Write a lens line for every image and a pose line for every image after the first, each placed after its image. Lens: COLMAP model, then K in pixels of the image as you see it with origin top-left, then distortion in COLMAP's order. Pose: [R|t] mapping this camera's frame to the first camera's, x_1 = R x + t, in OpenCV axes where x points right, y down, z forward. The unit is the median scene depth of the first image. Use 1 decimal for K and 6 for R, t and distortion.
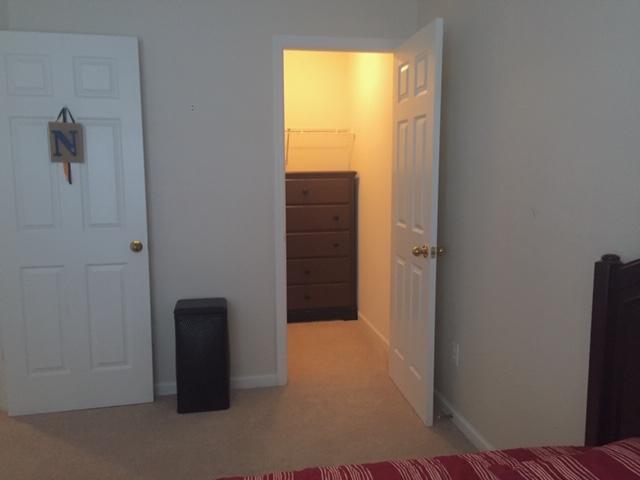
lens RADIAL K [[549.4, 0, 320.0], [0, 549.4, 240.0], [0, 0, 1]] dist [0.021486, -0.000547]
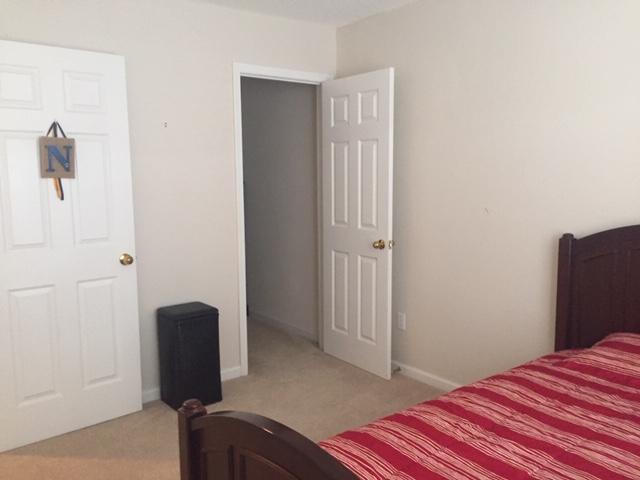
lens RADIAL K [[532.6, 0, 320.0], [0, 532.6, 240.0], [0, 0, 1]] dist [0.003531, -0.000536]
pose [[0.883450, -0.059735, 0.464701, -0.495152], [0.065384, 0.997852, 0.003967, -0.005008], [-0.463940, 0.026880, 0.885459, -0.044676]]
